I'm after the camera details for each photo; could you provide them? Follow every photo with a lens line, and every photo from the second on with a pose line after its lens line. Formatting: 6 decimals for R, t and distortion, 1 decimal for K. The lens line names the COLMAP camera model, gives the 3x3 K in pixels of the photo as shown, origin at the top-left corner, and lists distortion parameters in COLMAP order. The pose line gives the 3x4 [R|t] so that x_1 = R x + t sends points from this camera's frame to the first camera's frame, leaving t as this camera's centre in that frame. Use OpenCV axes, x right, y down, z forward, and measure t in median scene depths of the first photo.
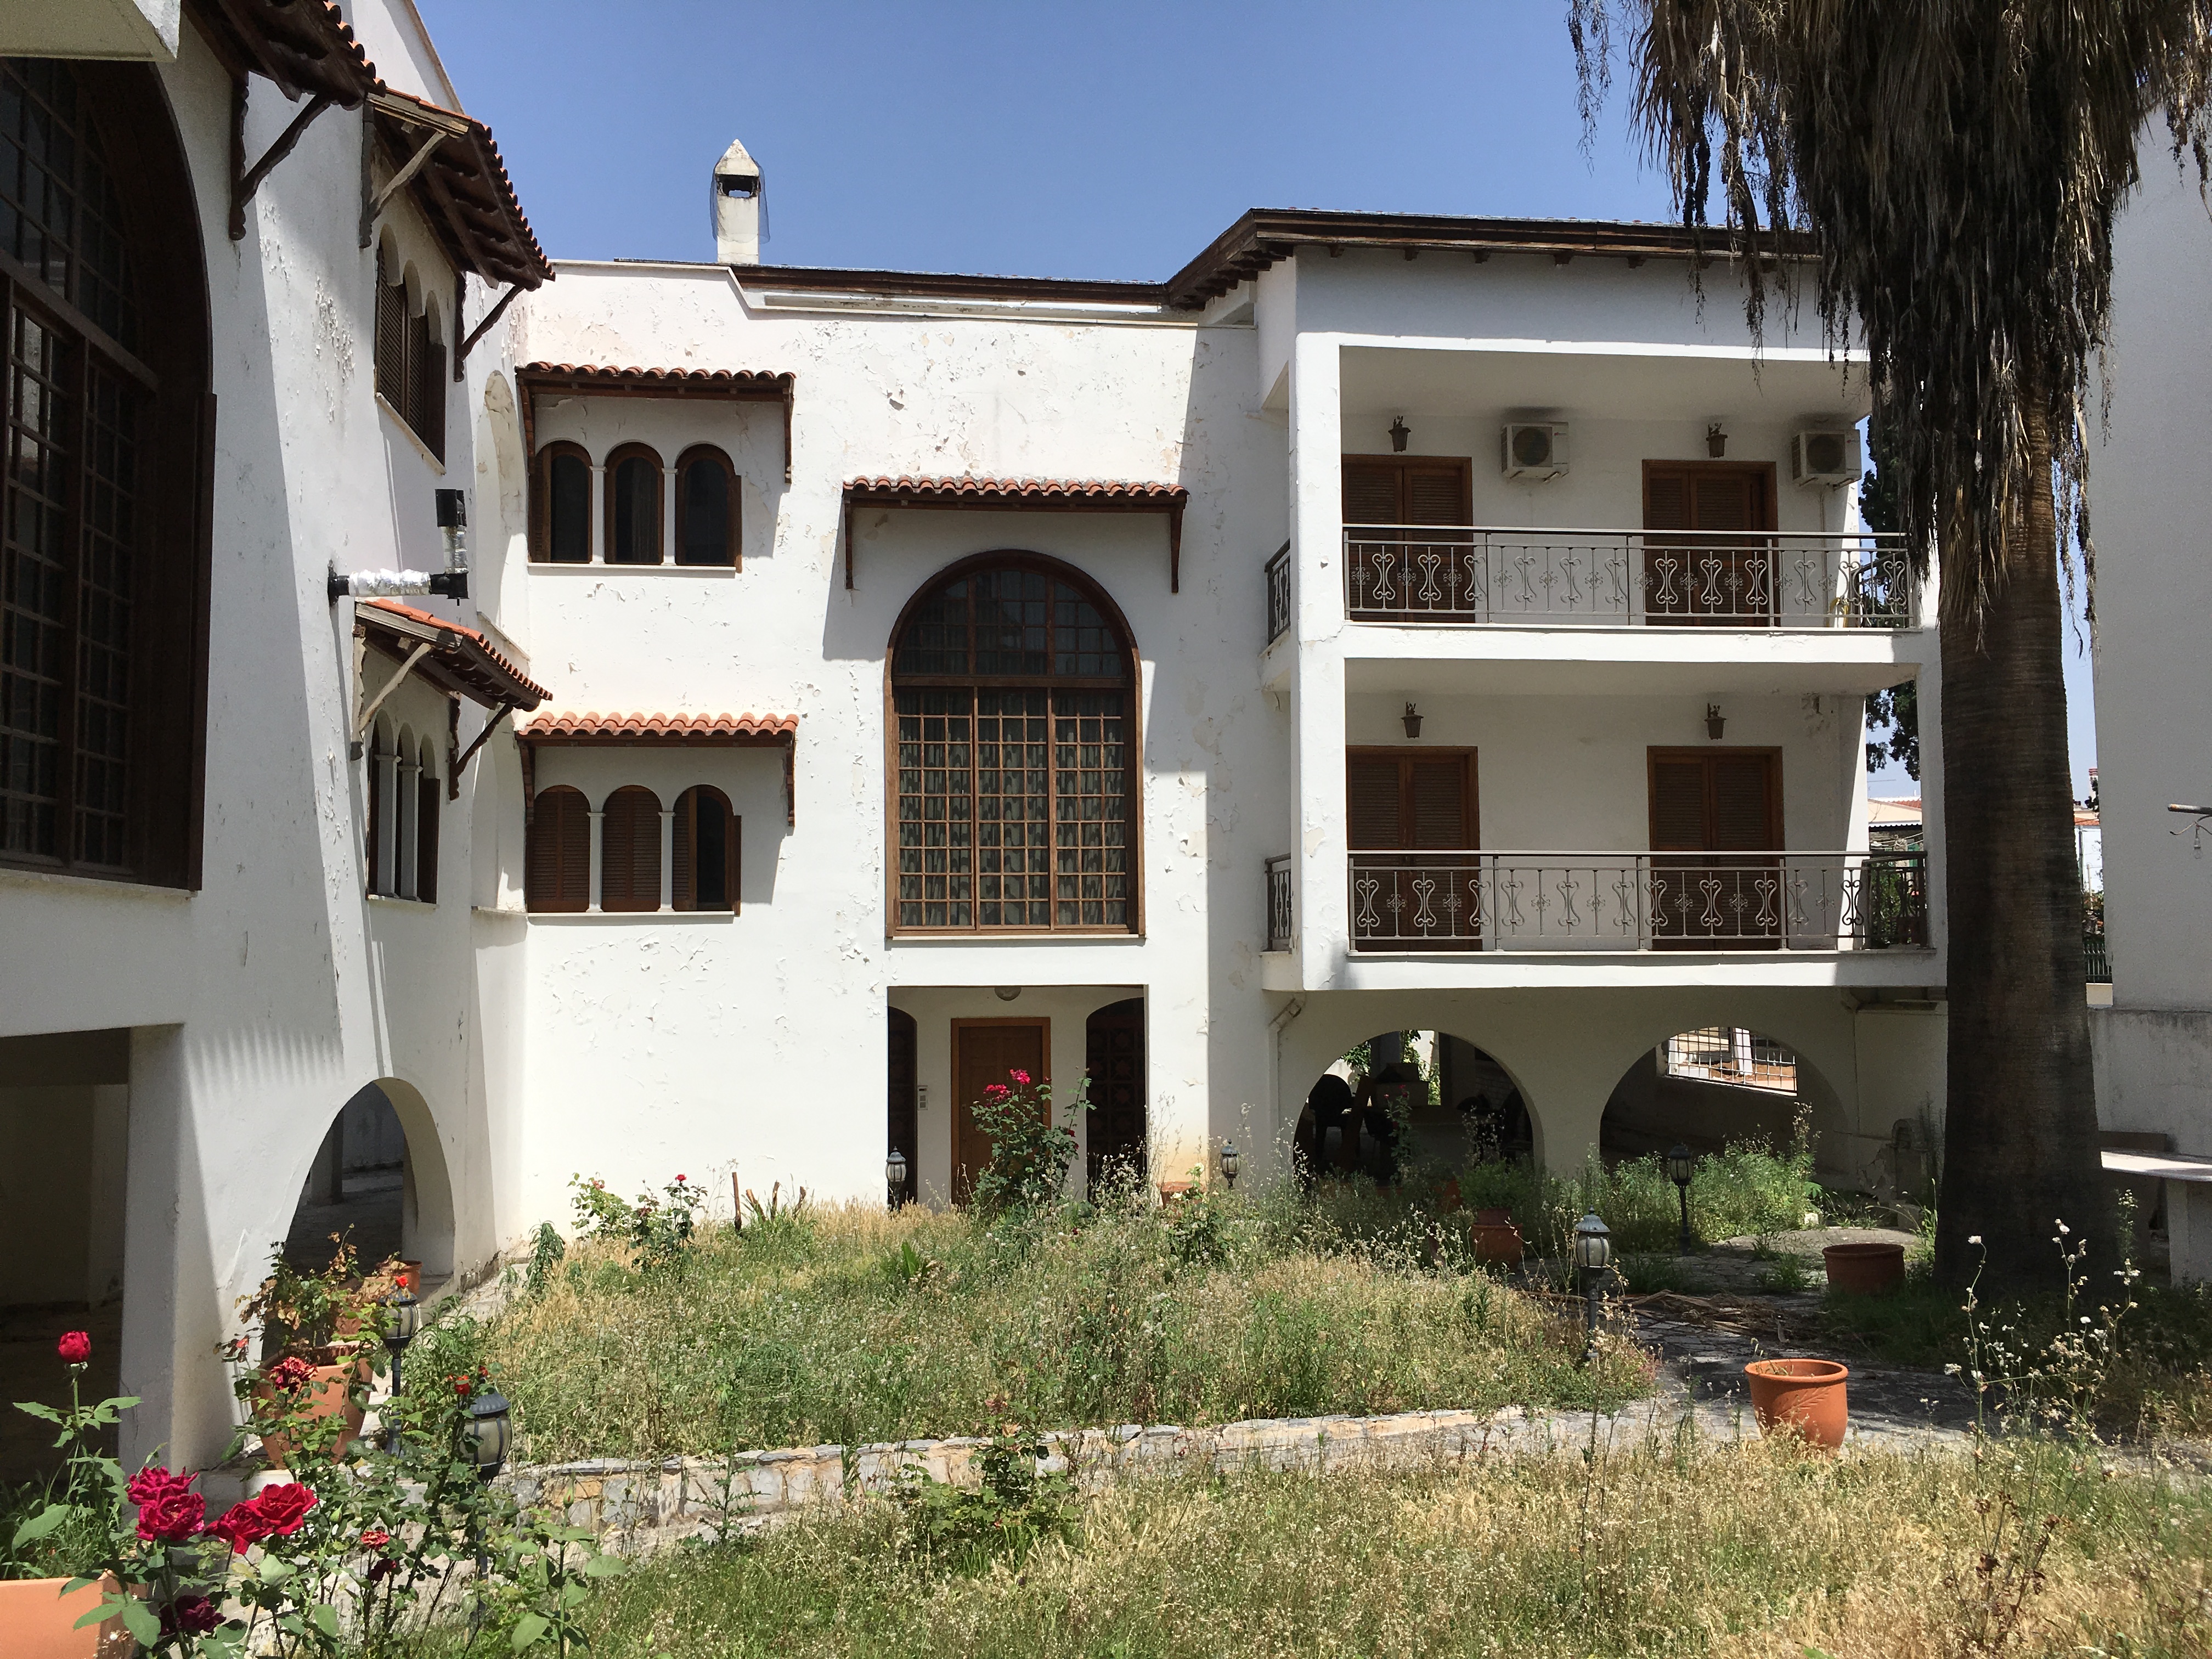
lens RADIAL K [[1905.0, 0, 1103.5], [0, 1905.0, 839.3], [0, 0, 1]] dist [0.088891, -0.119804]
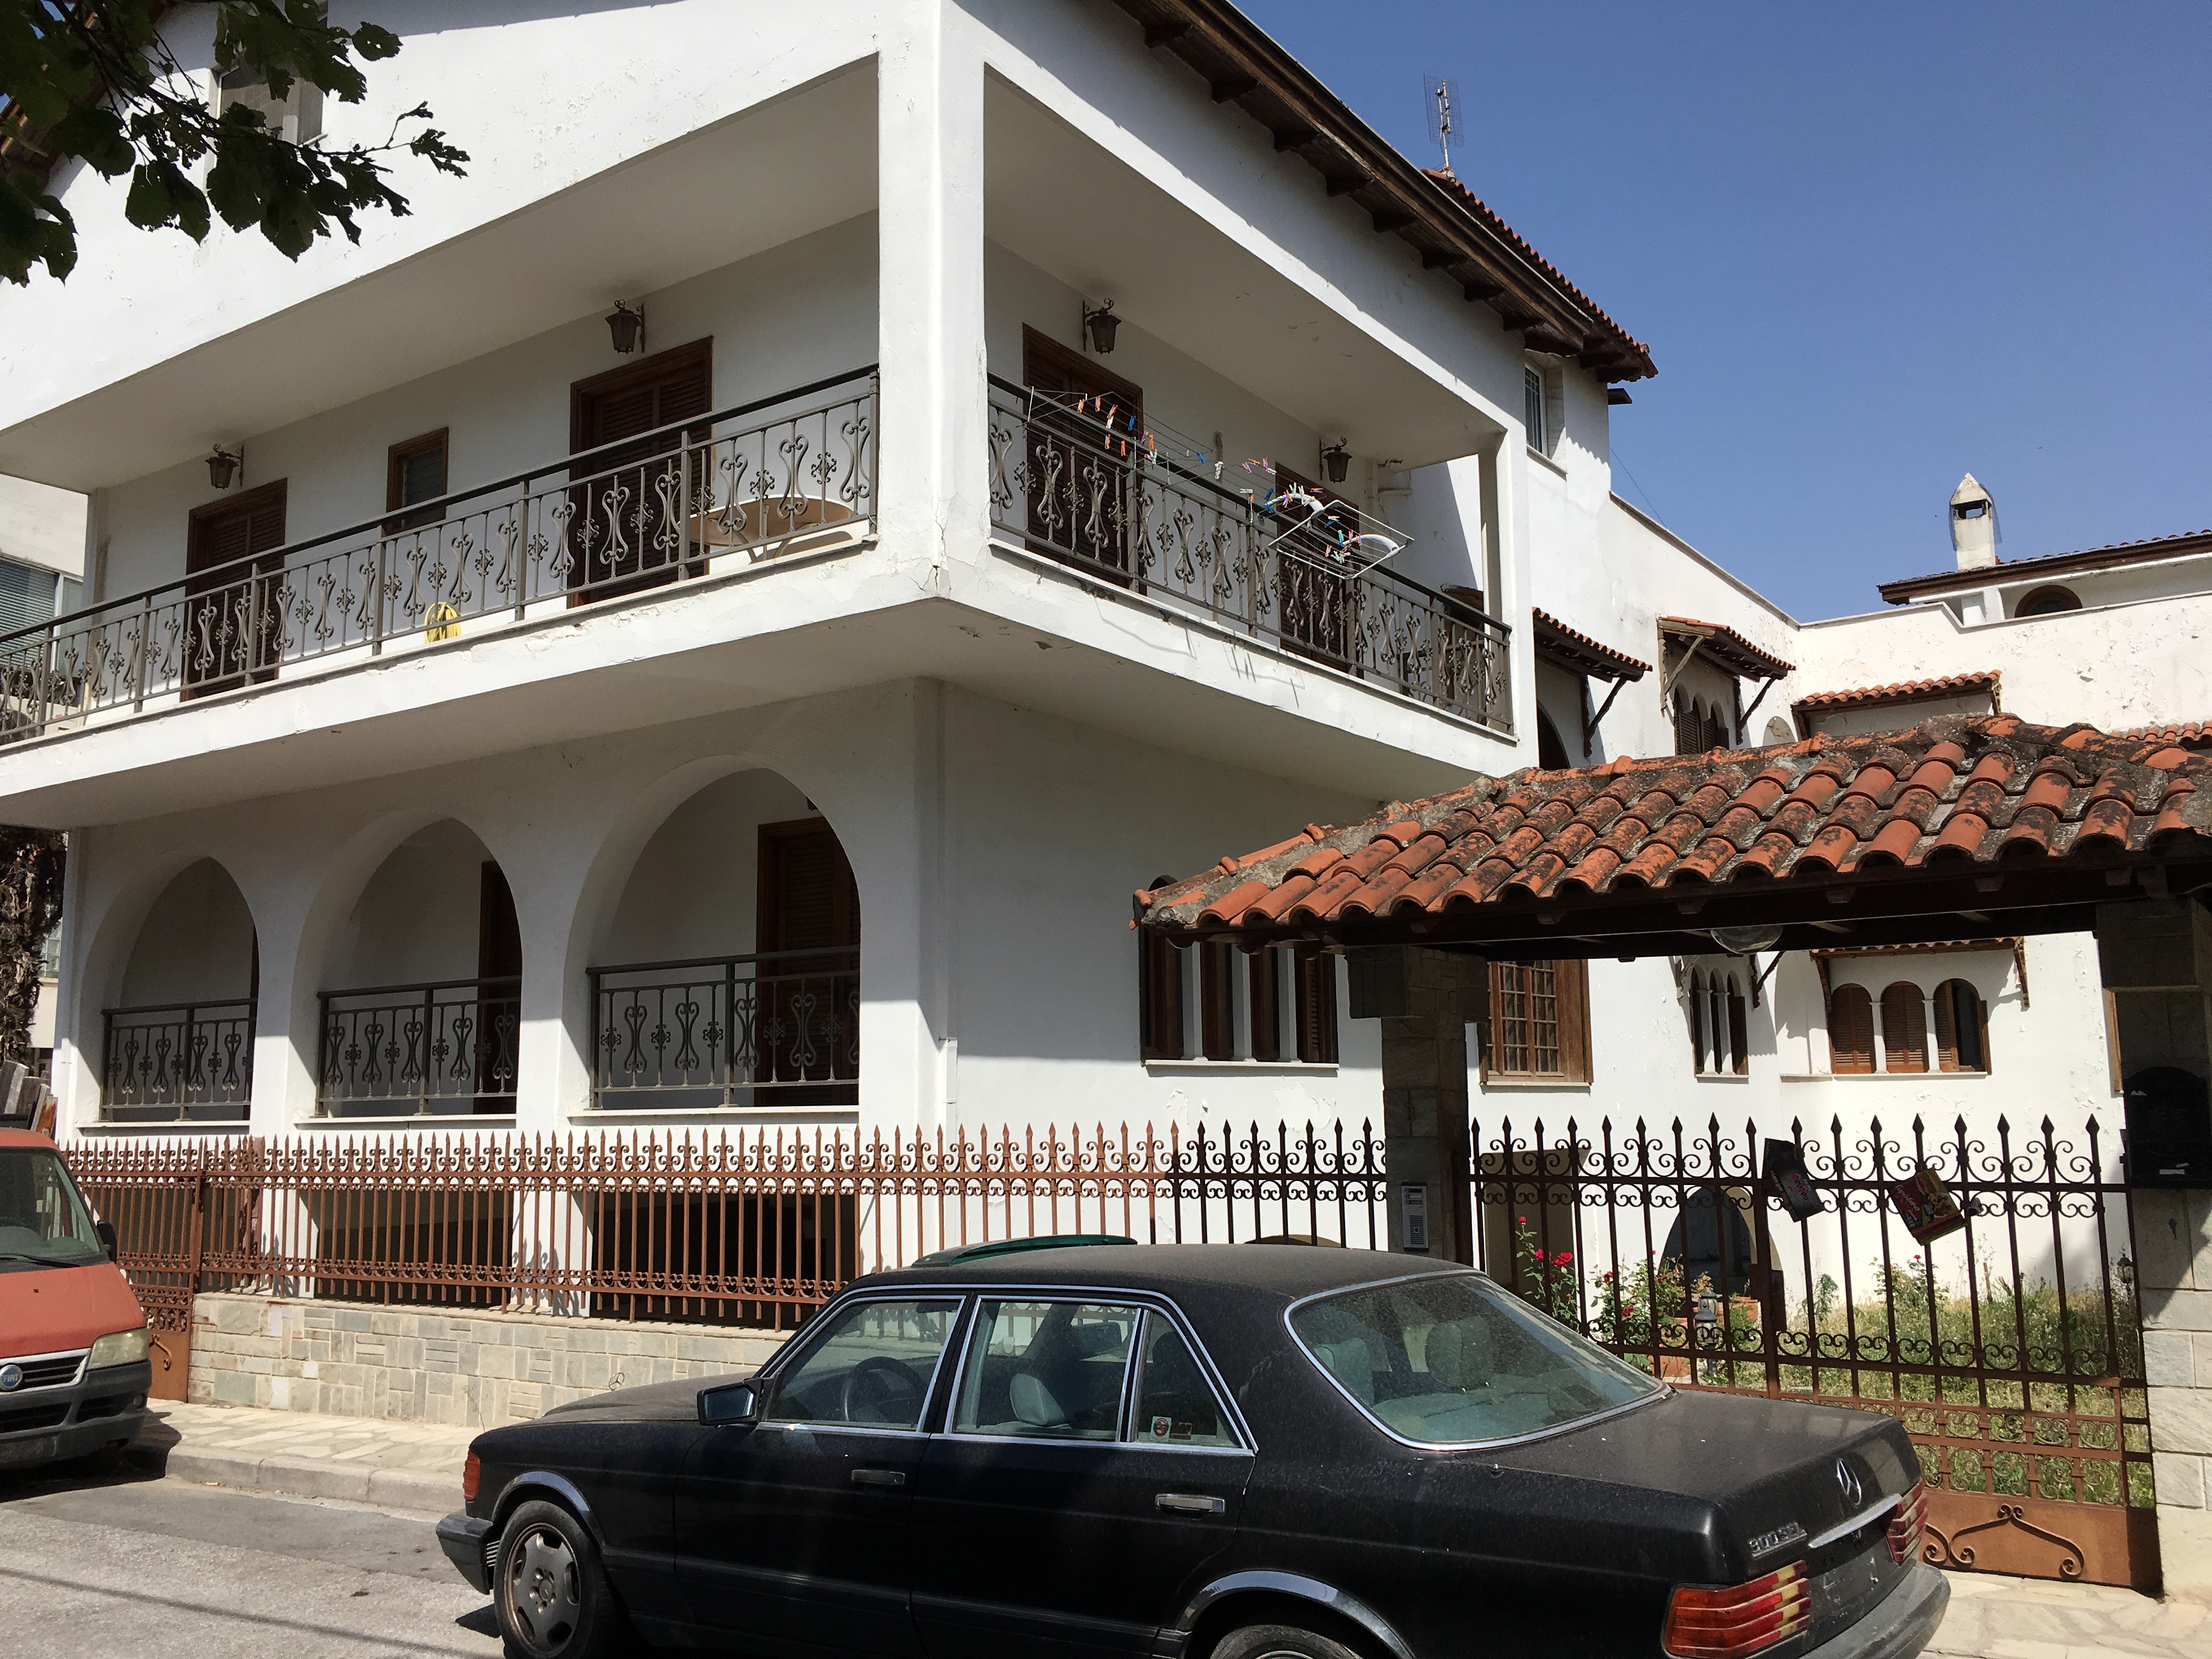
lens RADIAL K [[1905.0, 0, 1103.5], [0, 1905.0, 839.3], [0, 0, 1]] dist [0.088891, -0.119804]
pose [[0.745150, -0.096027, -0.659947, 0.261347], [0.053990, 0.995017, -0.083821, -0.044938], [0.664707, 0.026829, 0.746622, -0.444780]]
